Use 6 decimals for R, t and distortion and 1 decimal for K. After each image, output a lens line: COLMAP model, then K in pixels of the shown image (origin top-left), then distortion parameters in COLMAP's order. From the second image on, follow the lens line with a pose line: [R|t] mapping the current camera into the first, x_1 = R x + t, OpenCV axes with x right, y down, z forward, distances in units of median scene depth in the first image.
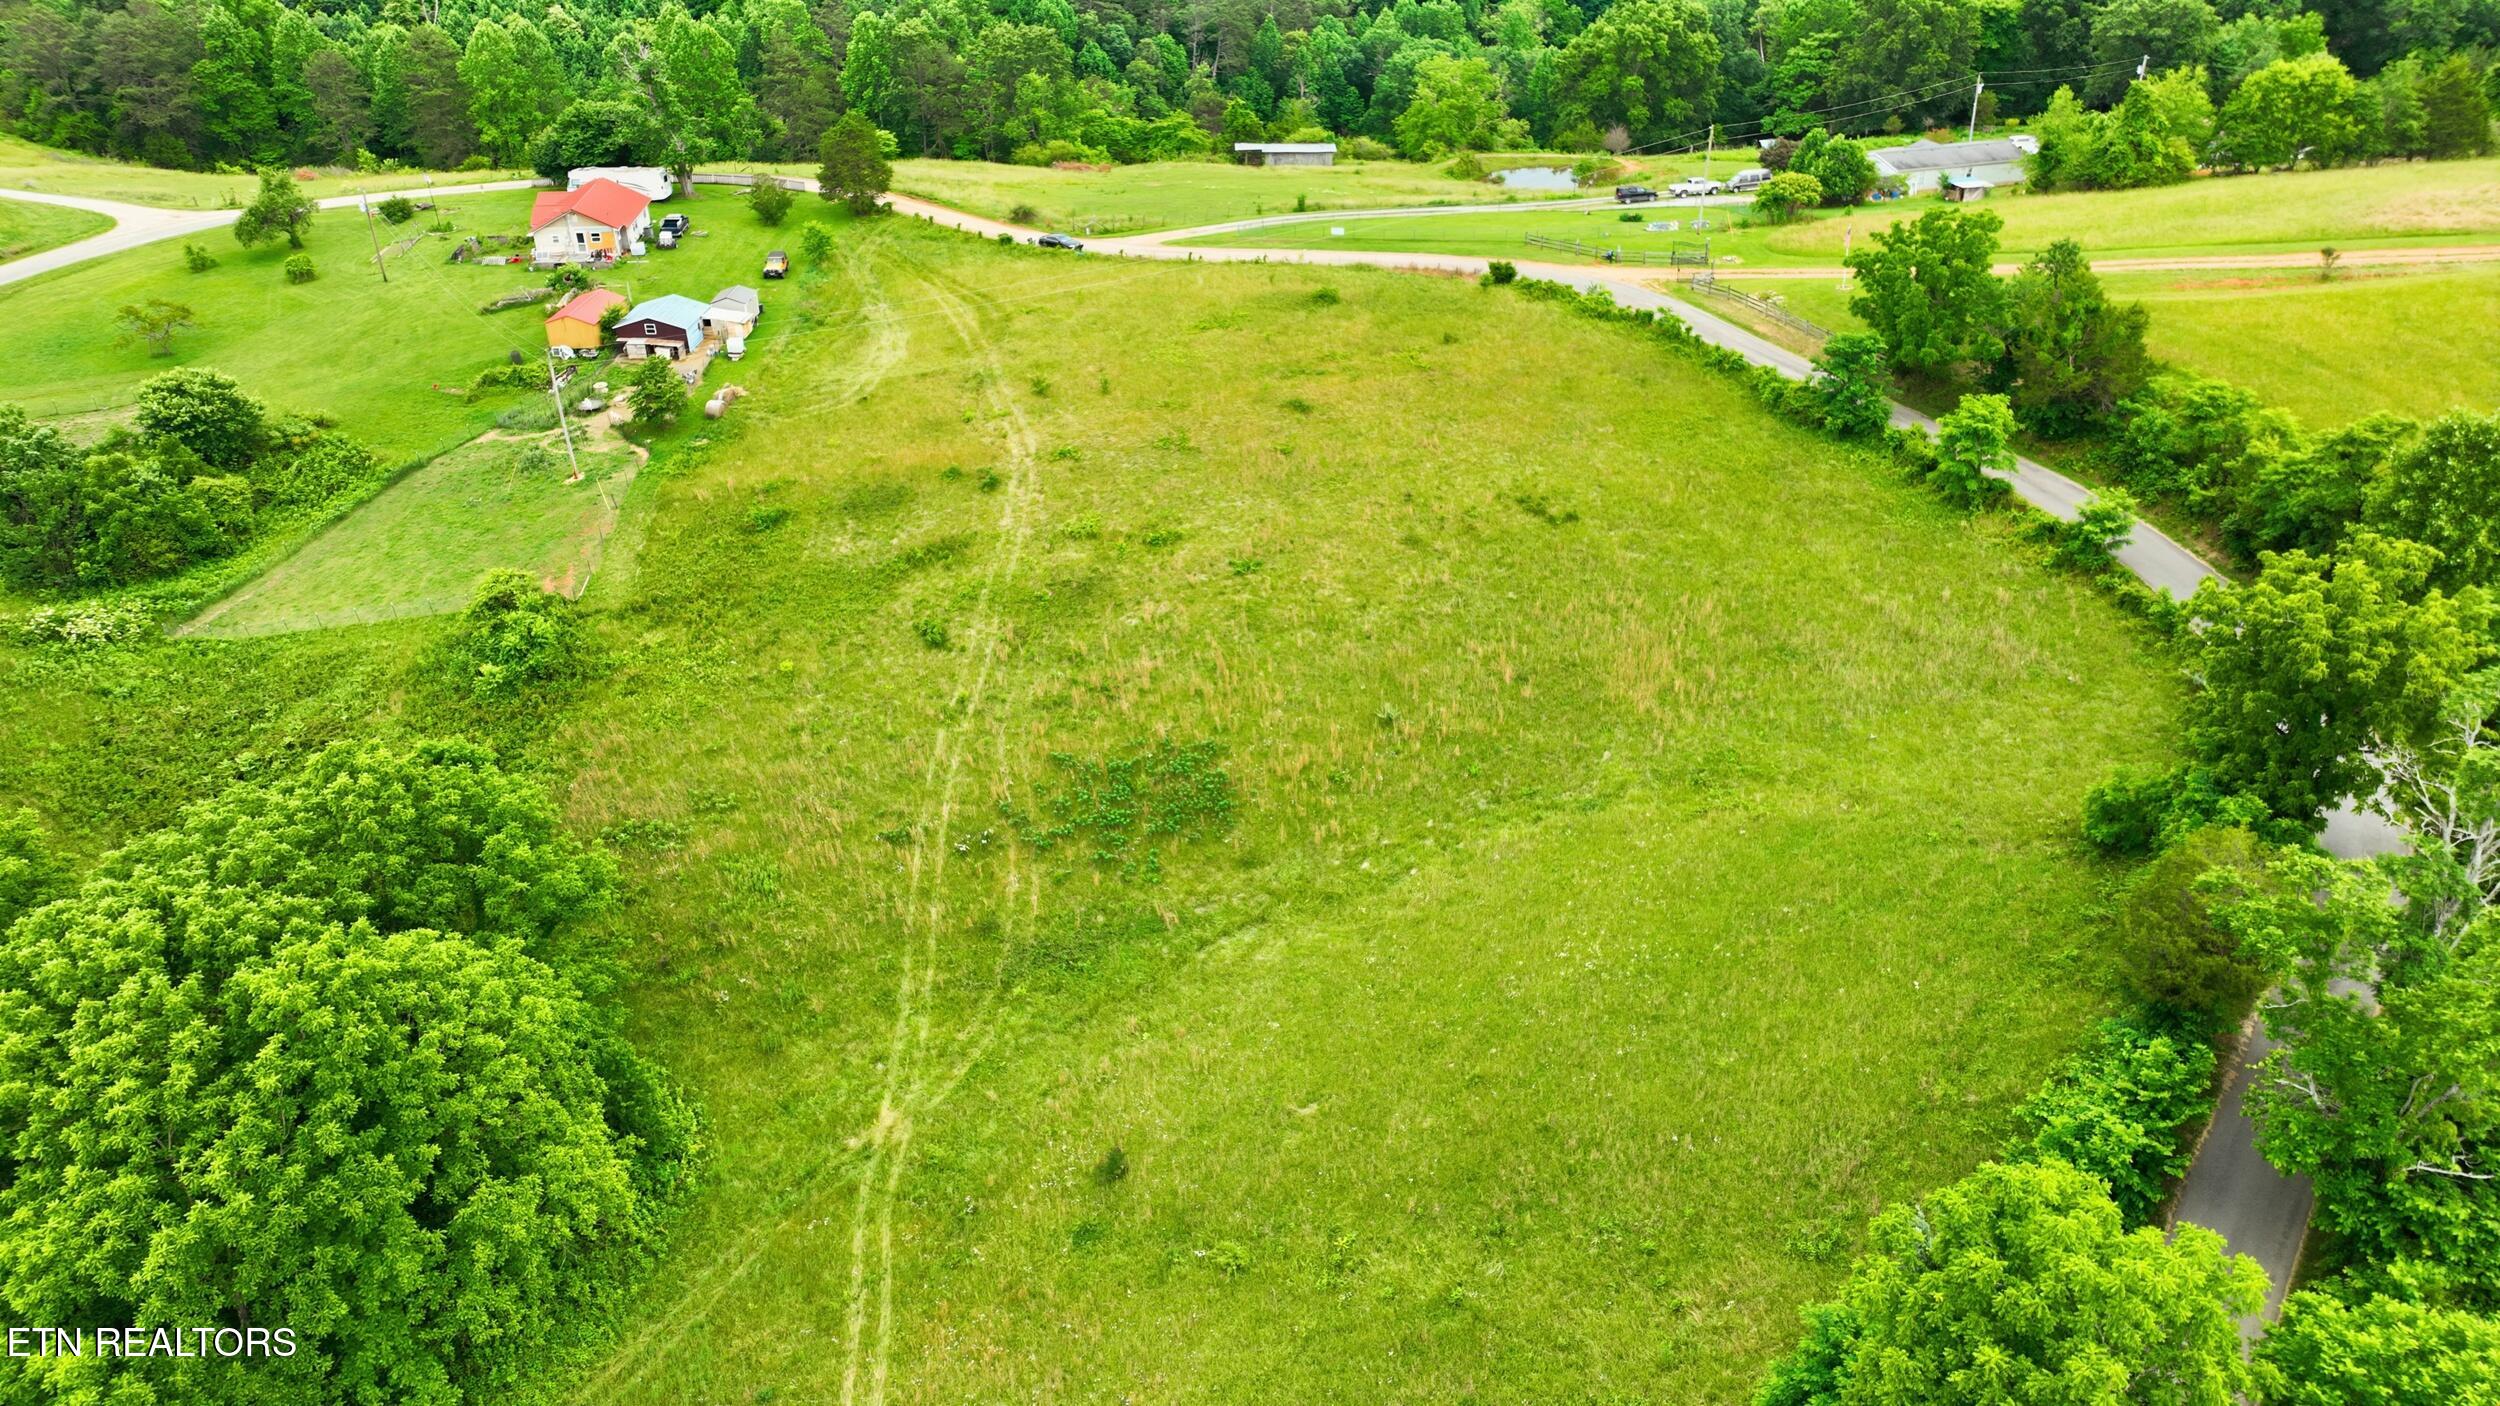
lens RADIAL K [[1759.0, 0, 1246.1], [0, 1759.0, 704.4], [0, 0, 1]] dist [0.000969, 0.016979]
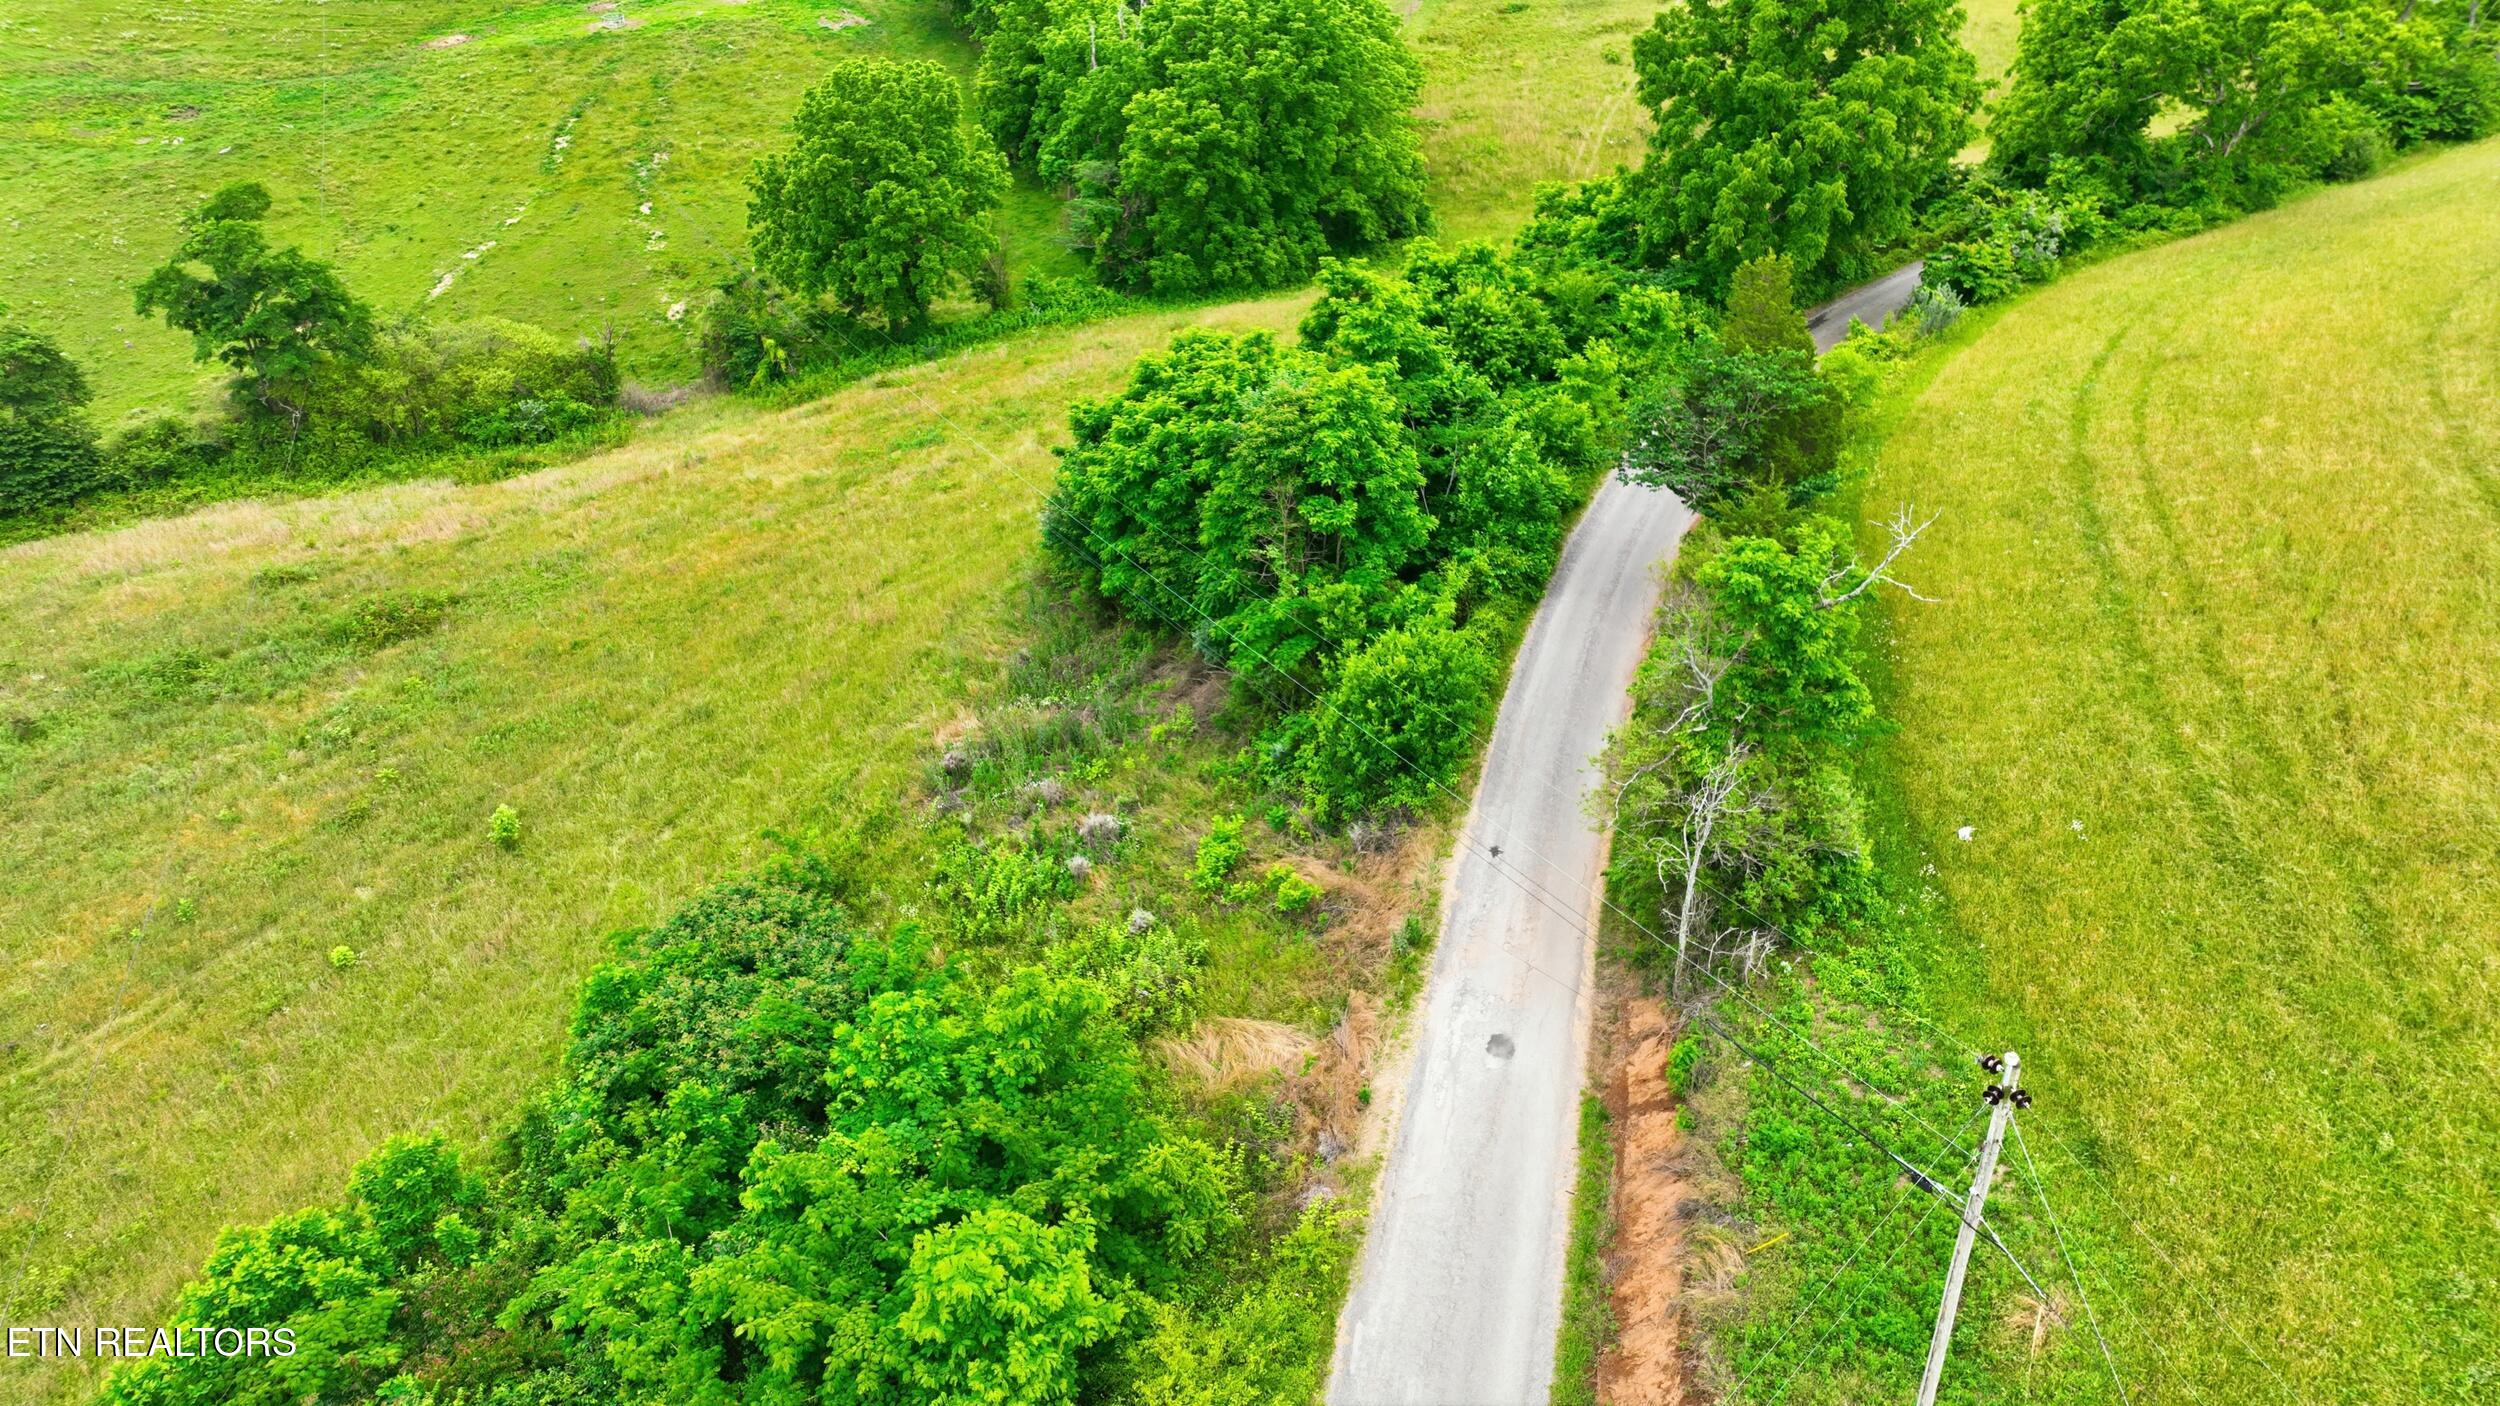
lens RADIAL K [[1759.0, 0, 1246.1], [0, 1759.0, 704.4], [0, 0, 1]] dist [0.000969, 0.016979]
pose [[0.929222, 0.191043, -0.316306, 0.089111], [-0.189340, 0.981236, 0.036418, 0.377586], [0.317329, 0.026049, 0.947958, -0.410494]]
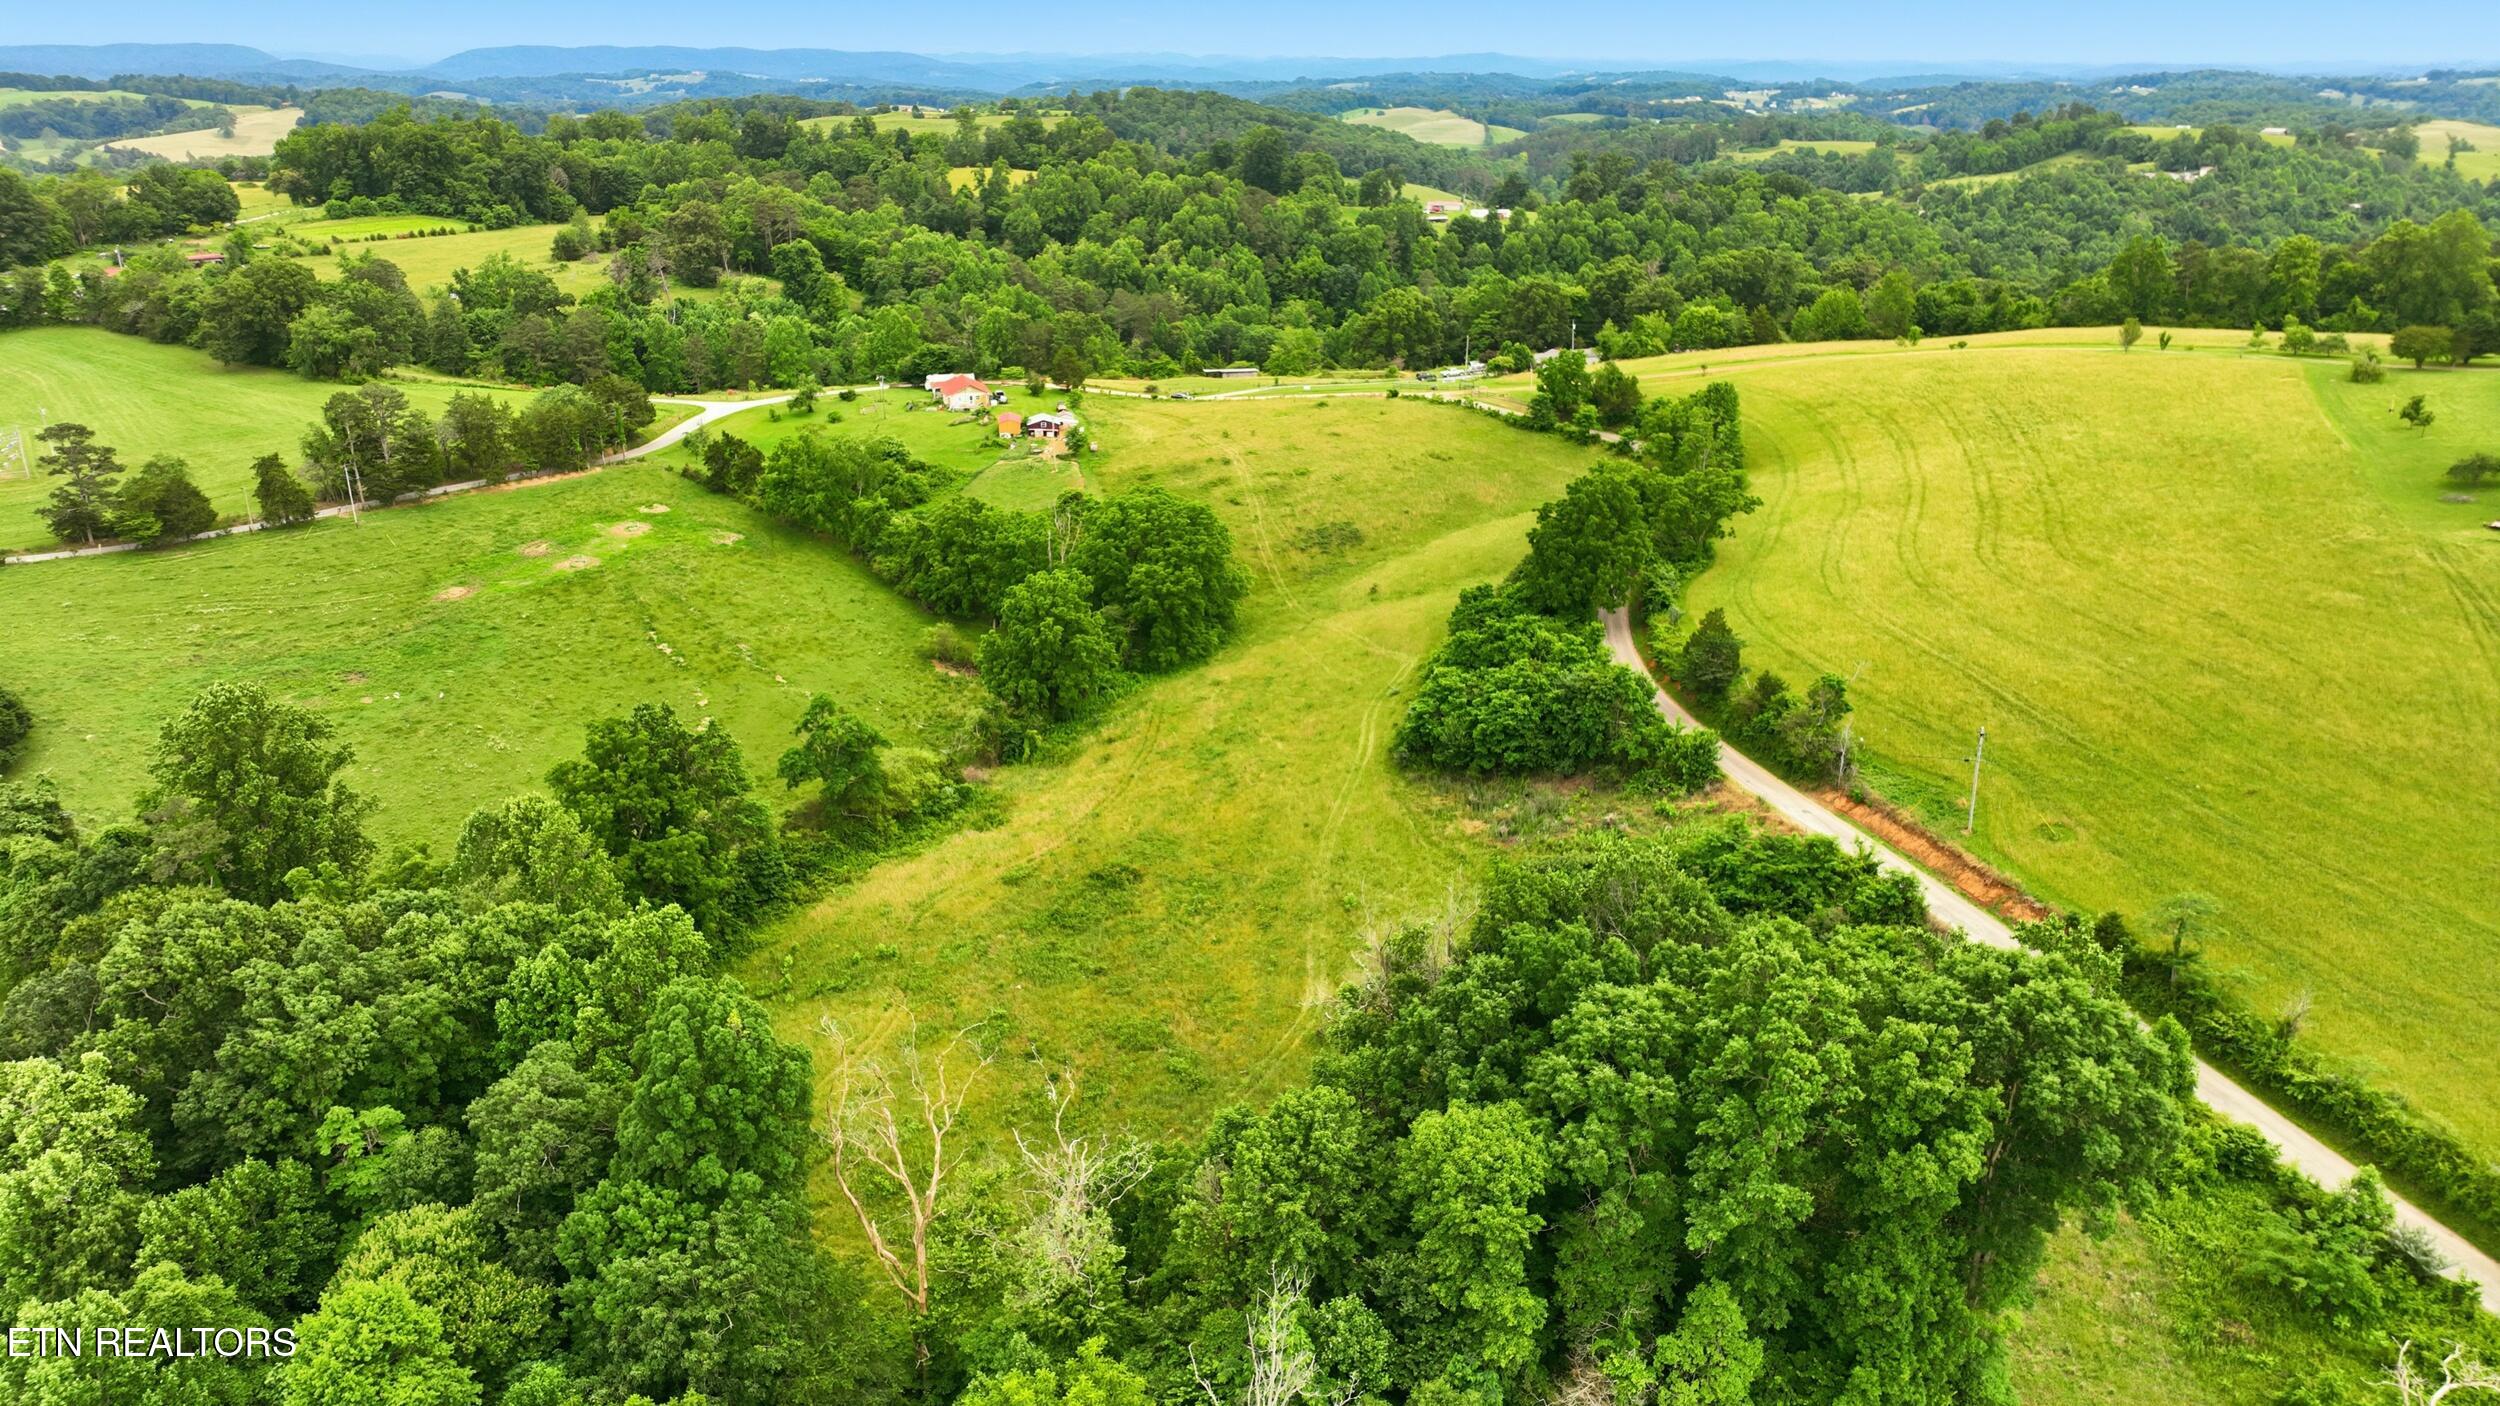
lens RADIAL K [[1768.5, 0, 1237.1], [0, 1768.5, 693.1], [0, 0, 1]] dist [0.014712, -0.003754]
pose [[0.982291, -0.057779, 0.178228, -0.485637], [0.088943, 0.981045, -0.172160, 0.518223], [-0.164903, 0.184963, 0.968811, -1.148572]]
